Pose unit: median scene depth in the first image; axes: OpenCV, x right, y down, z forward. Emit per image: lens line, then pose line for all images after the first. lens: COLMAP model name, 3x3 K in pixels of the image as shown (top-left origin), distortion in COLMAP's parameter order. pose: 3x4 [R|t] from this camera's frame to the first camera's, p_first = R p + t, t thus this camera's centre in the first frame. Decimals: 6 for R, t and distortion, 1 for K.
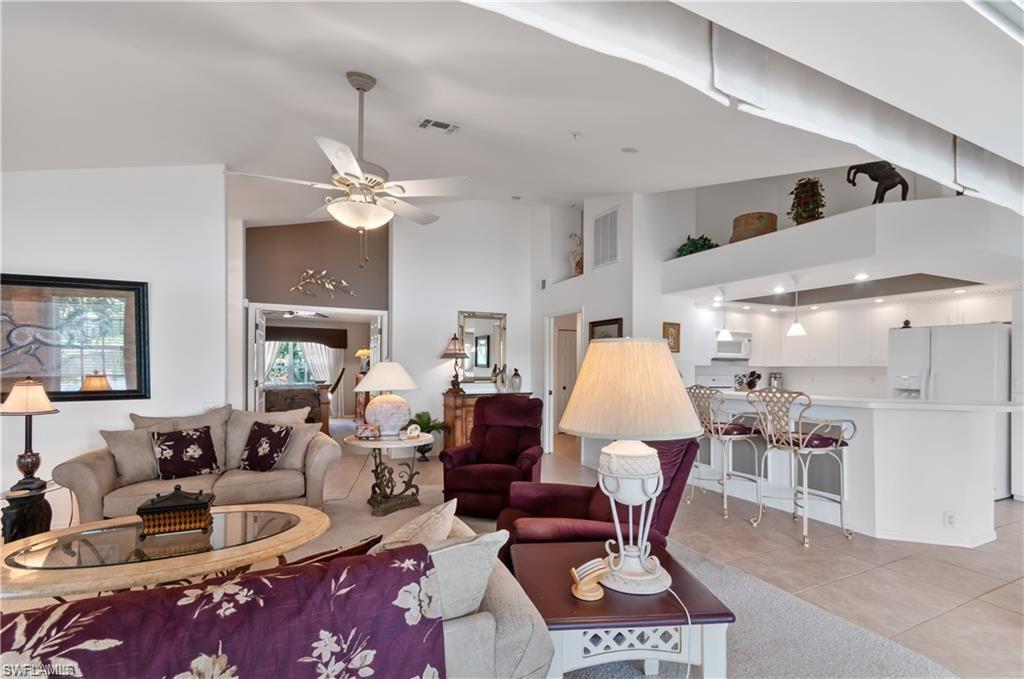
lens RADIAL K [[468.0, 0, 498.2], [0, 468.0, 372.0], [0, 0, 1]] dist [0.001354, 0.000366]
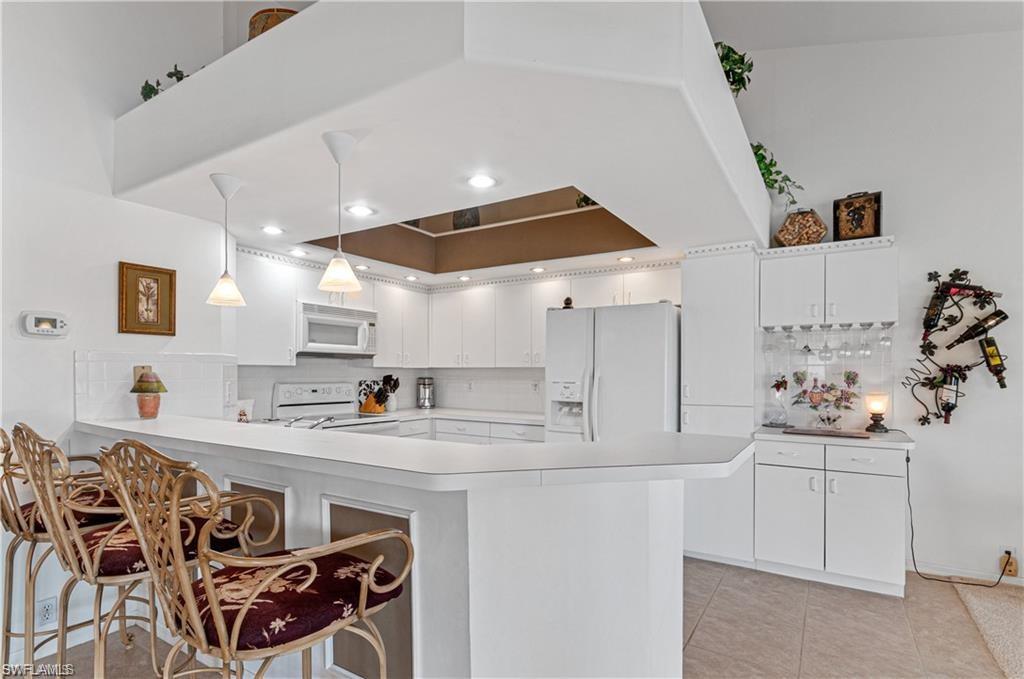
lens RADIAL K [[513.6, 0, 510.9], [0, 513.6, 374.0], [0, 0, 1]] dist [0.002403, 0.000325]
pose [[0.844681, -0.006245, 0.535234, 0.412339], [0.007750, 0.999970, -0.000563, -0.002194], [-0.535214, 0.004624, 0.844704, 0.427495]]
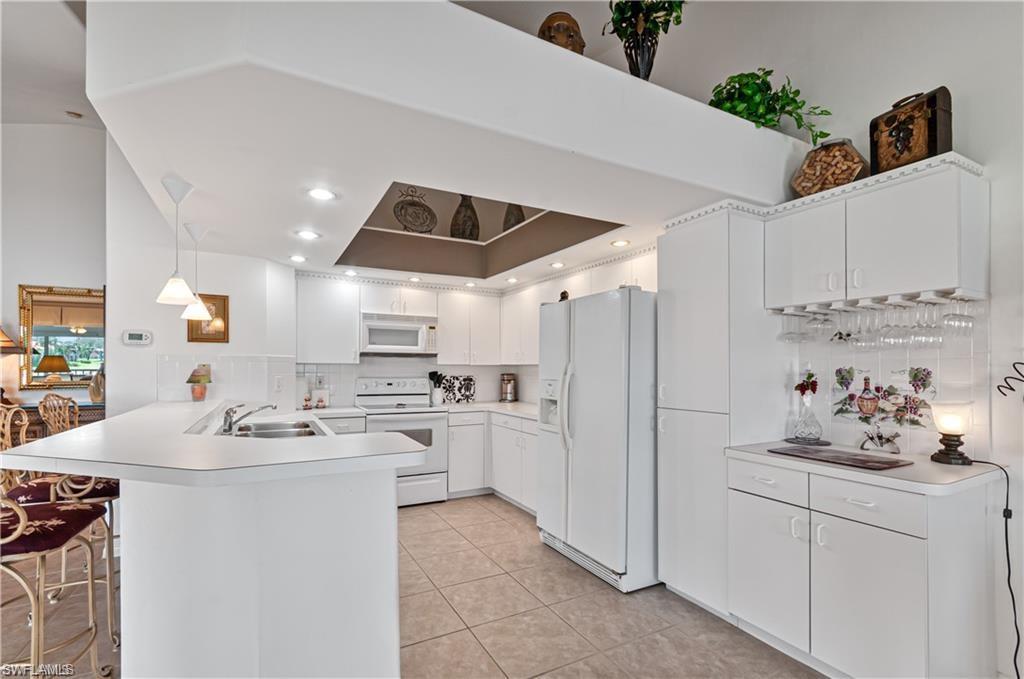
lens RADIAL K [[464.2, 0, 509.2], [0, 464.2, 366.4], [0, 0, 1]] dist [0.000026, -0.000074]
pose [[0.998833, -0.003474, 0.048182, 0.765872], [0.004083, 0.999913, -0.012547, -0.000359], [-0.048134, 0.012729, 0.998760, 0.373622]]
